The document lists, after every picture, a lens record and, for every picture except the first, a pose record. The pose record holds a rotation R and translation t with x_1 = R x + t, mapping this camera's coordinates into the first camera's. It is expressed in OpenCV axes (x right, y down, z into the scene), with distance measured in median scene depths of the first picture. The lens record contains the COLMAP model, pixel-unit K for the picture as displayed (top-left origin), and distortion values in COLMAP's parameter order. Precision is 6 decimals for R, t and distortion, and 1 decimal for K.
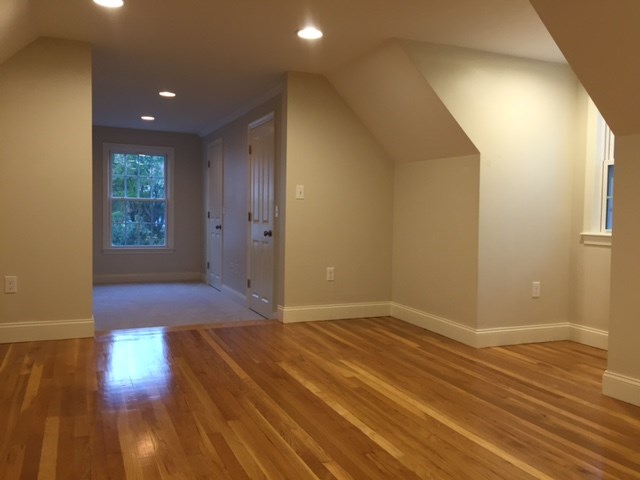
lens RADIAL K [[541.8, 0, 317.0], [0, 541.8, 239.0], [0, 0, 1]] dist [0.088682, -0.127976]
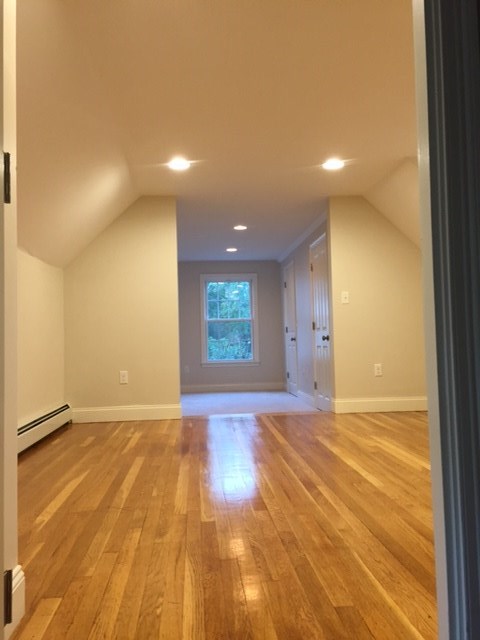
lens RADIAL K [[541.8, 0, 242.5], [0, 541.8, 317.4], [0, 0, 1]] dist [0.088682, -0.127976]
pose [[0.945305, -0.055232, -0.321478, 0.143893], [0.025937, 0.995167, -0.094707, 0.064405], [0.325155, 0.081189, 0.942169, -0.161241]]
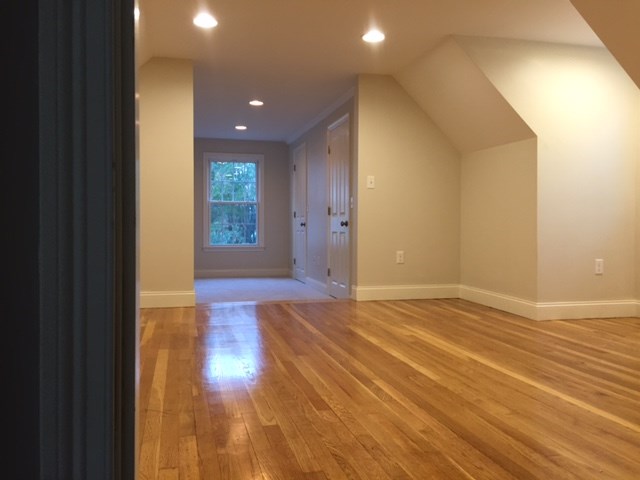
lens RADIAL K [[541.8, 0, 317.0], [0, 541.8, 239.0], [0, 0, 1]] dist [0.088682, -0.127976]
pose [[0.985736, -0.011215, -0.167922, 0.049939], [0.006819, 0.999619, -0.026735, 0.063937], [0.168158, 0.025209, 0.985438, -0.113477]]
